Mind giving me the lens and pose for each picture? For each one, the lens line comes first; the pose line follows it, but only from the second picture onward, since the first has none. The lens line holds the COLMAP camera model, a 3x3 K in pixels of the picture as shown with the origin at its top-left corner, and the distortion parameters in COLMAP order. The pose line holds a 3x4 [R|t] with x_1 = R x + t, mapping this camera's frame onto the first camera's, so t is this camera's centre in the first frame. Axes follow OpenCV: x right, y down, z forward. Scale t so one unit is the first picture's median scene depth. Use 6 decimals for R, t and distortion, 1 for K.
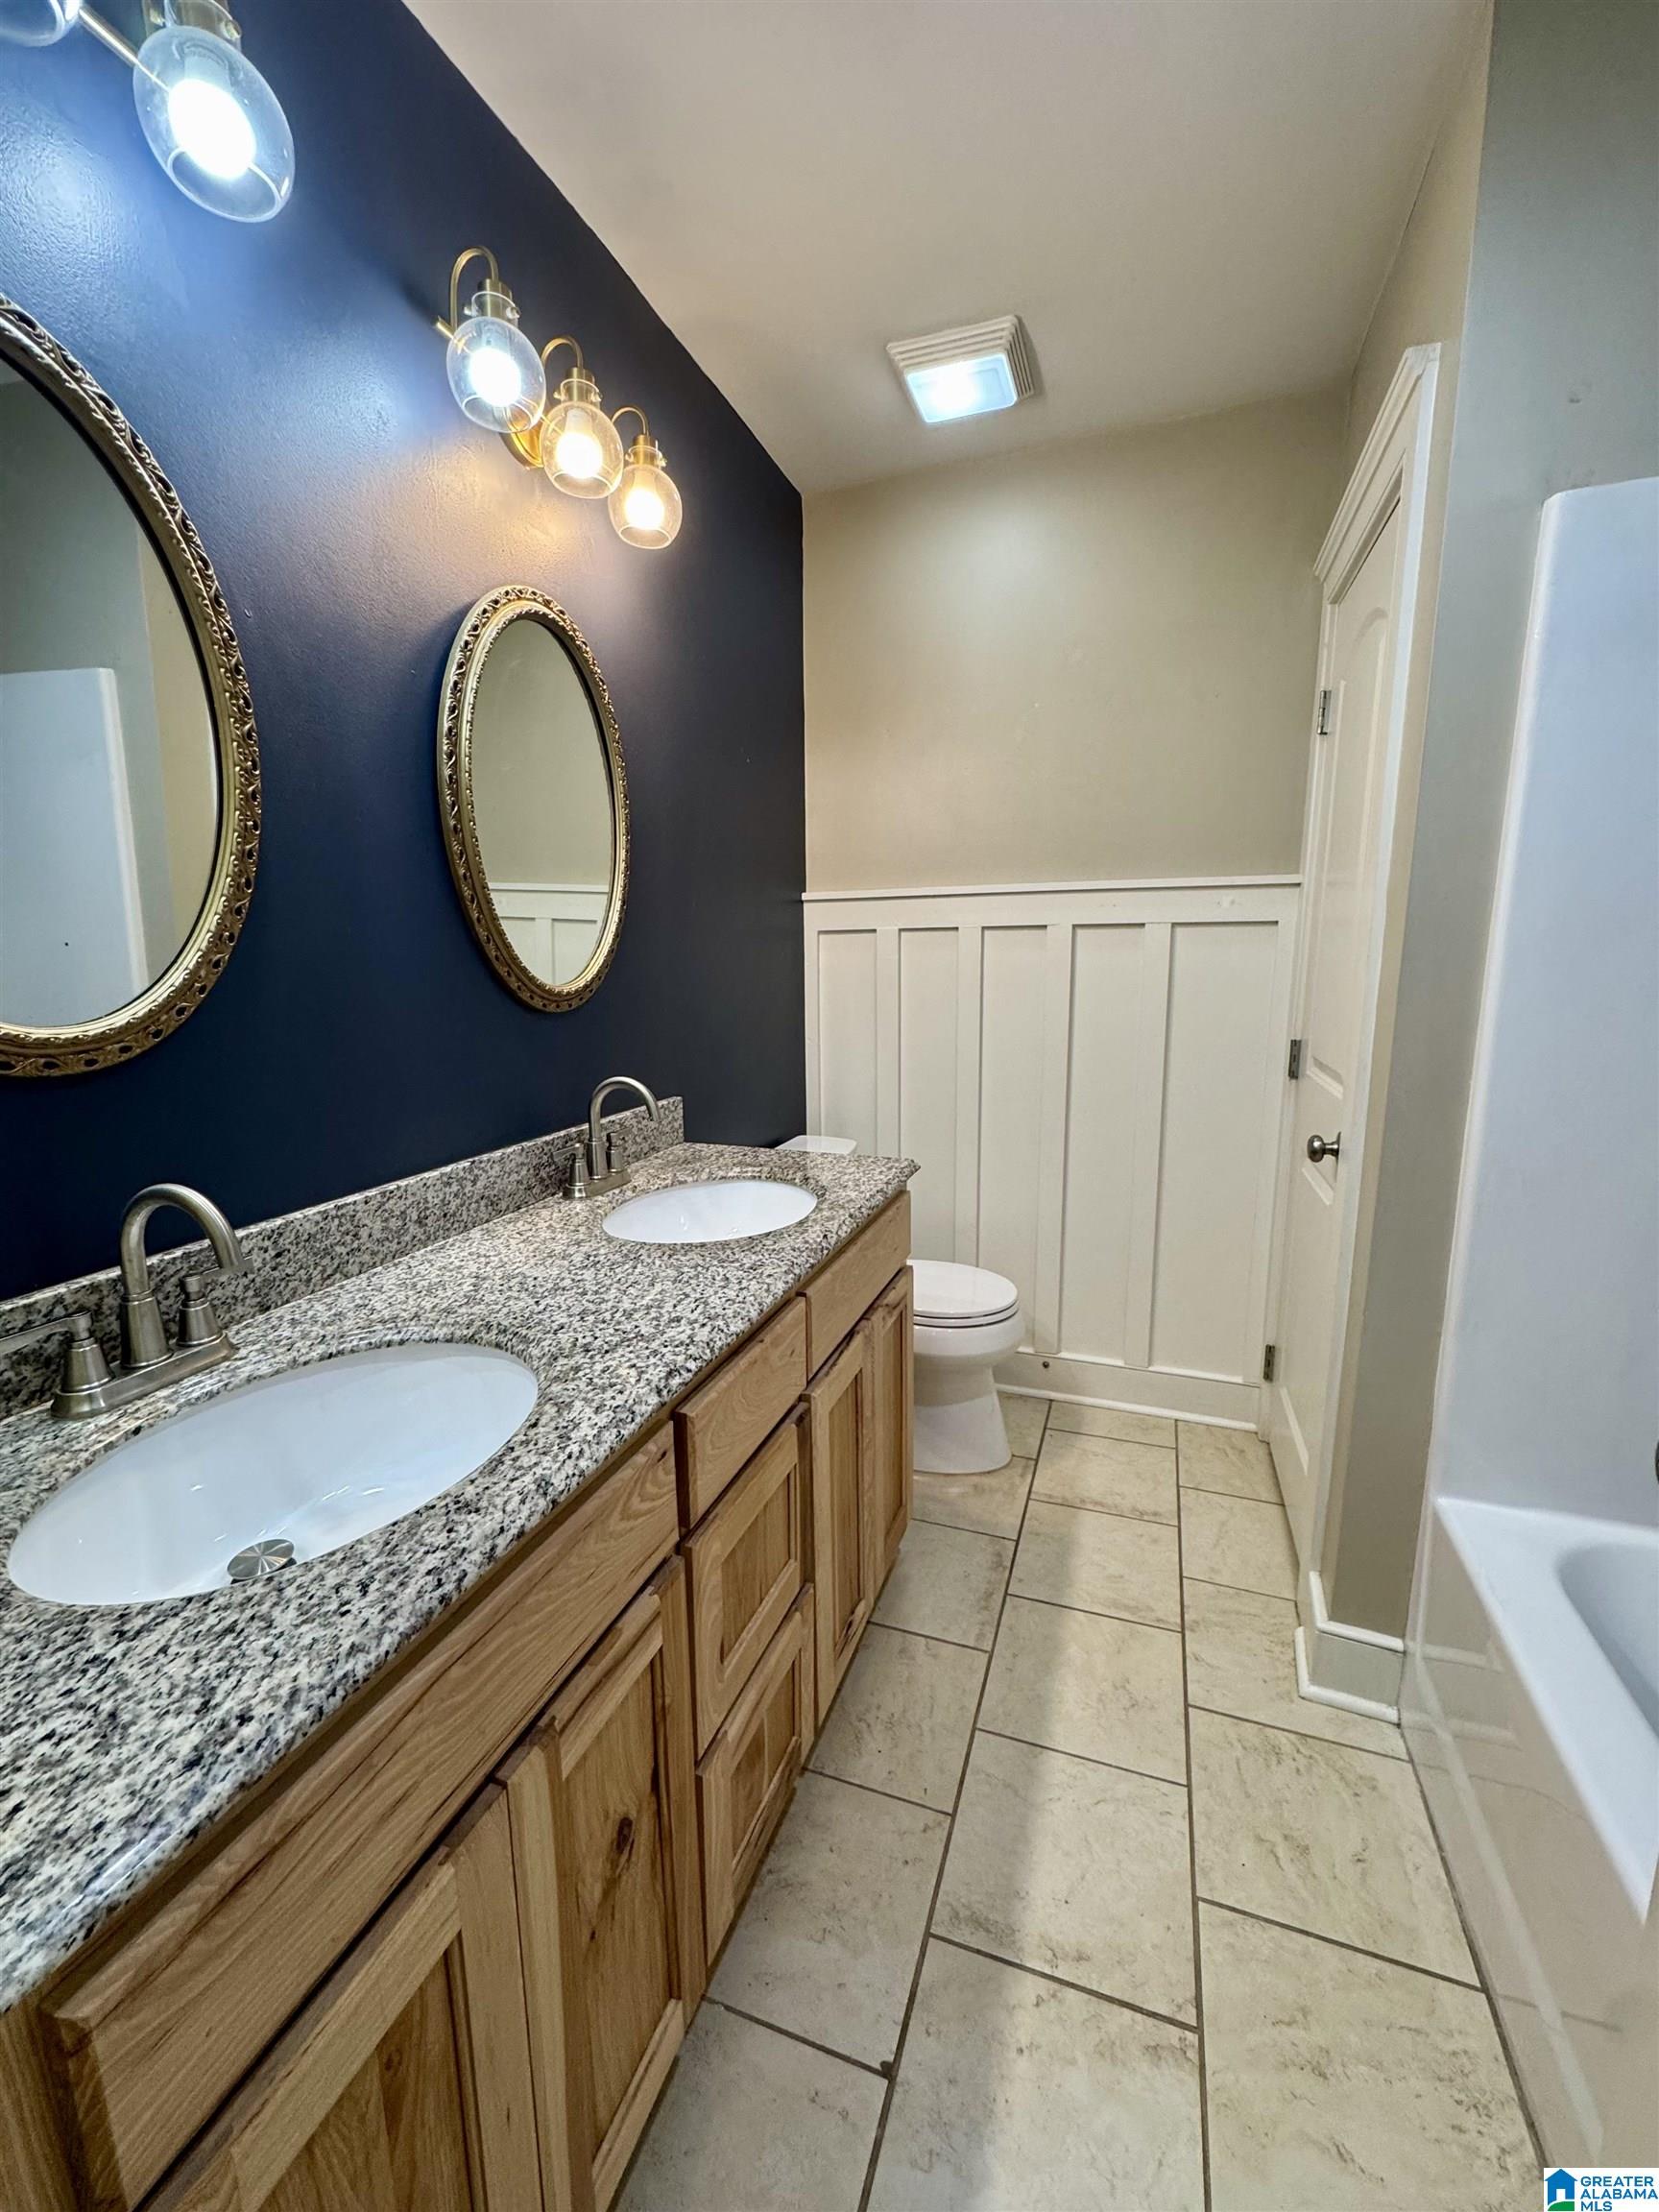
lens RADIAL K [[881.8, 0, 827.2], [0, 881.8, 1101.5], [0, 0, 1]] dist [-0.000121, 0.000081]
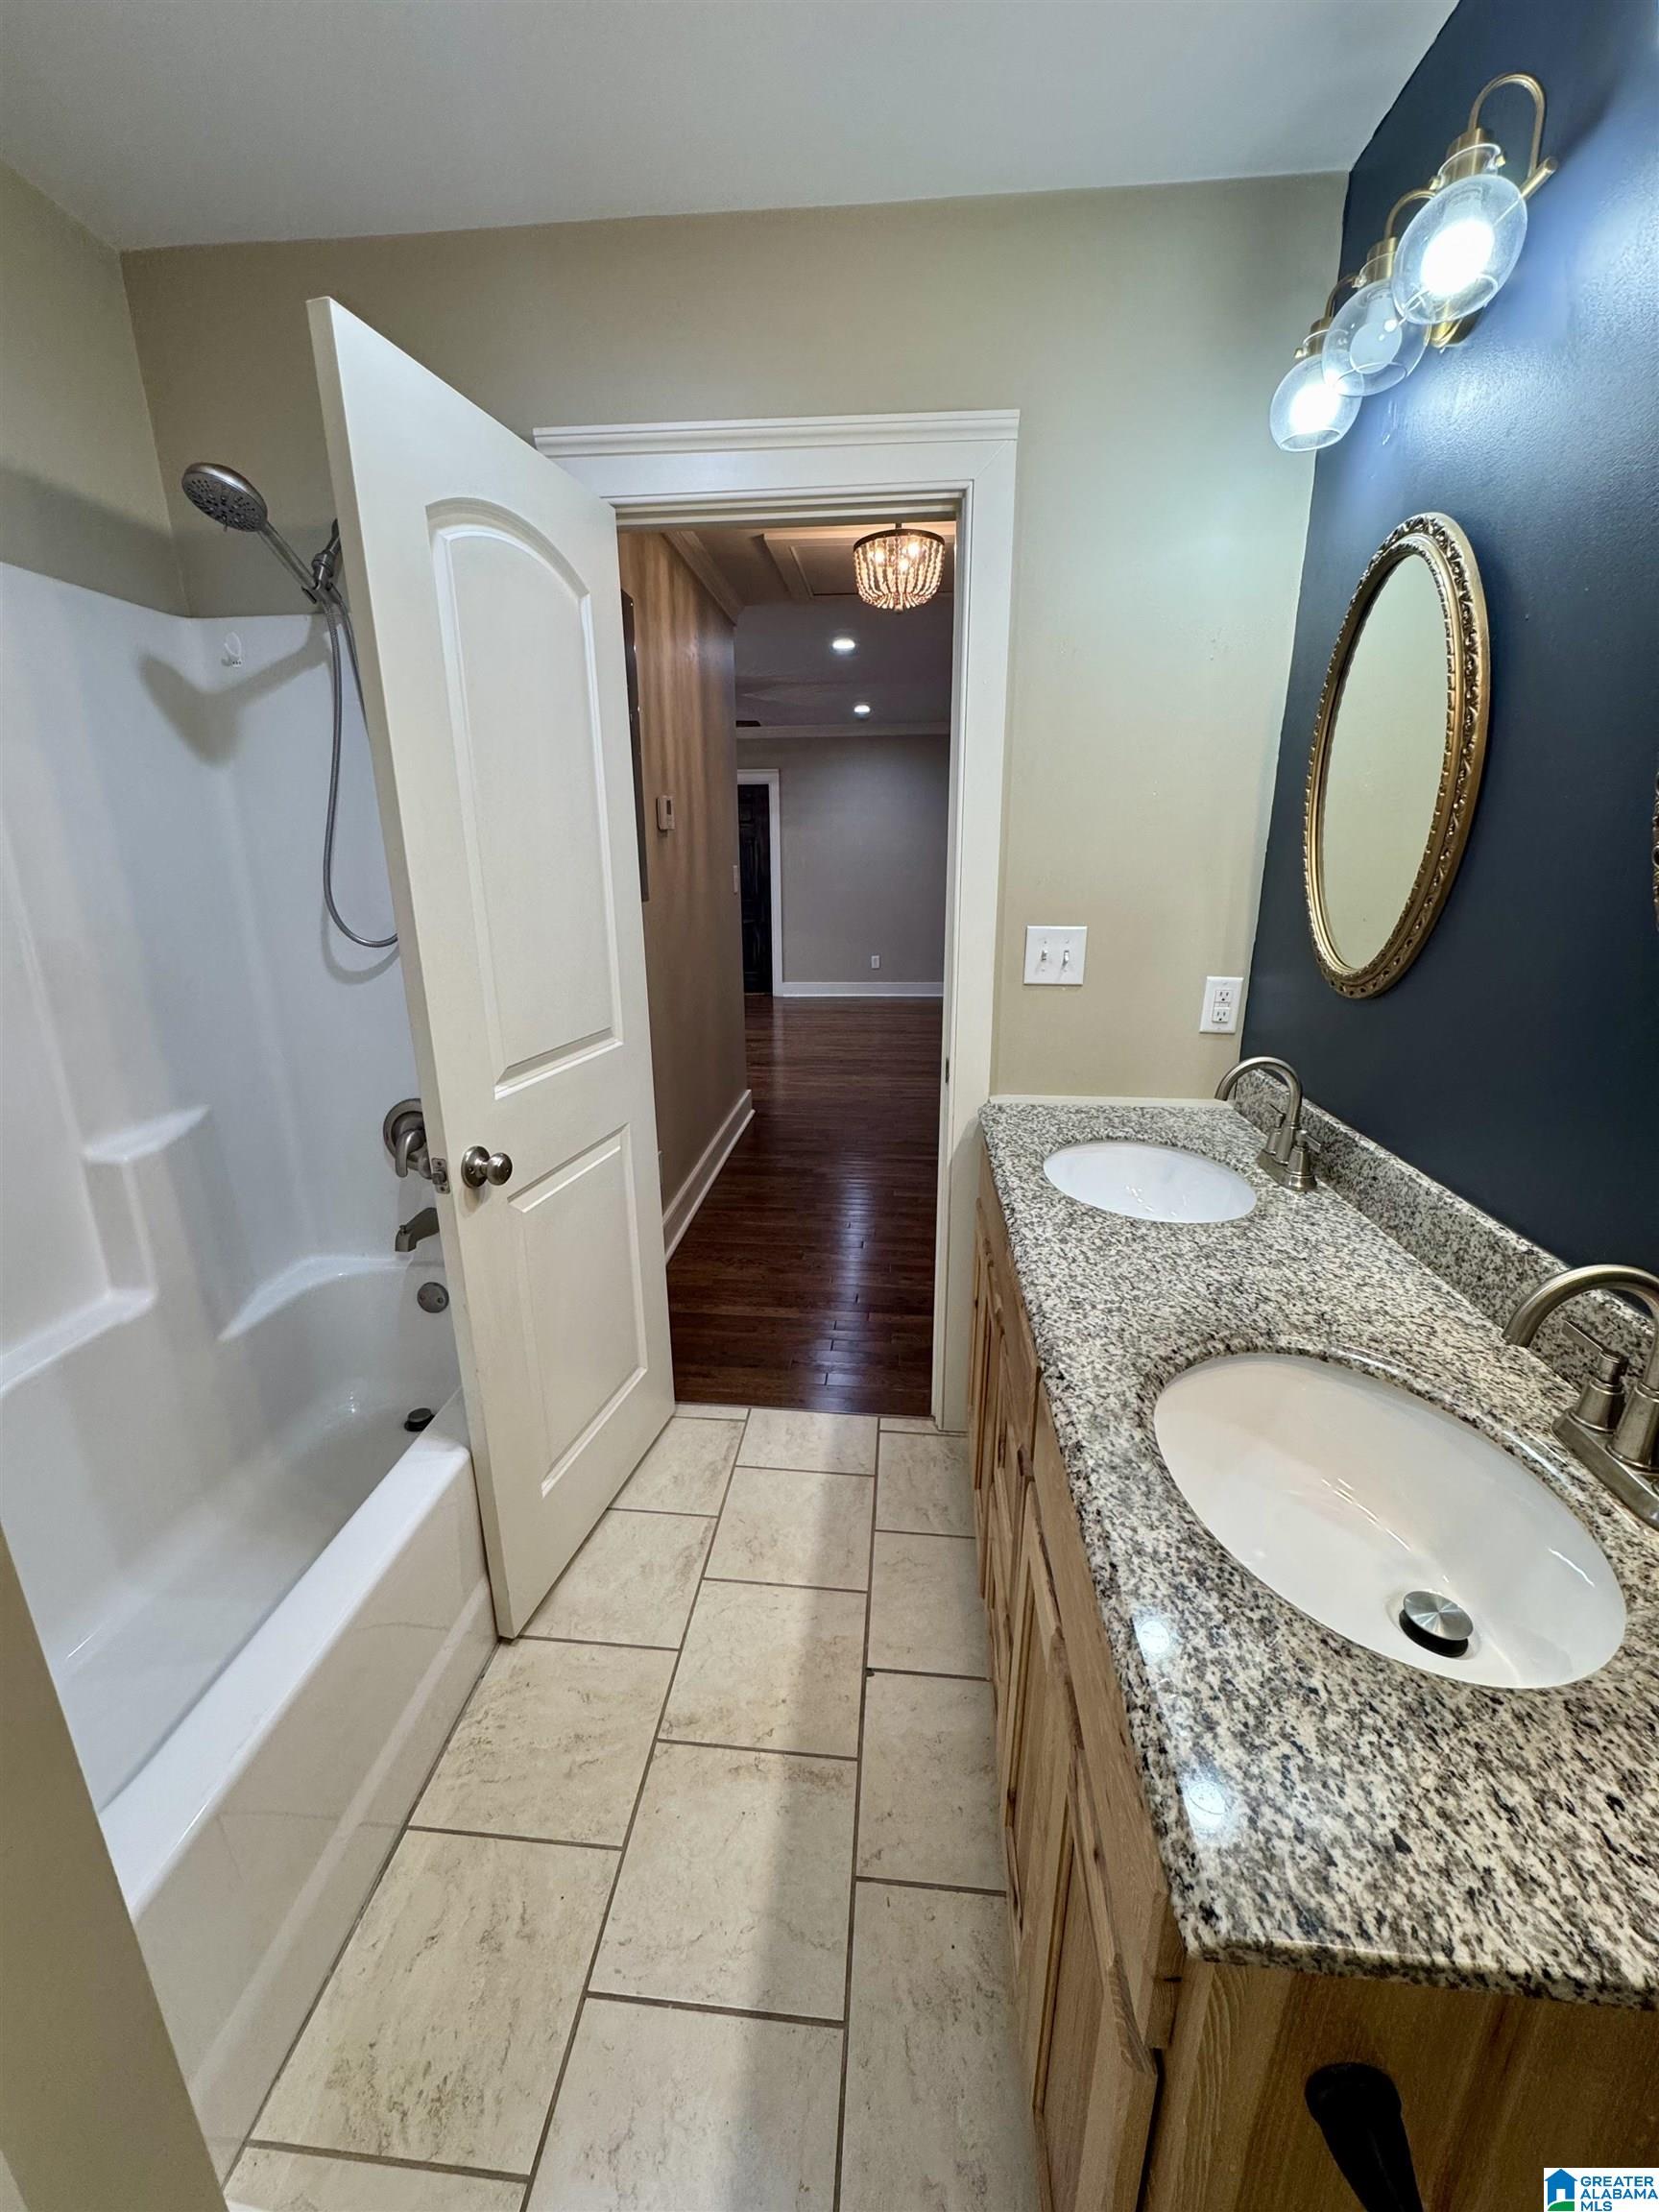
lens RADIAL K [[881.8, 0, 823.0], [0, 881.8, 1111.4], [0, 0, 1]] dist [-0.000121, 0.000081]
pose [[-0.966602, 0.085333, -0.241657, 0.398241], [-0.031356, 0.896477, 0.441980, -0.410902], [0.254355, 0.434796, -0.863861, 1.731040]]
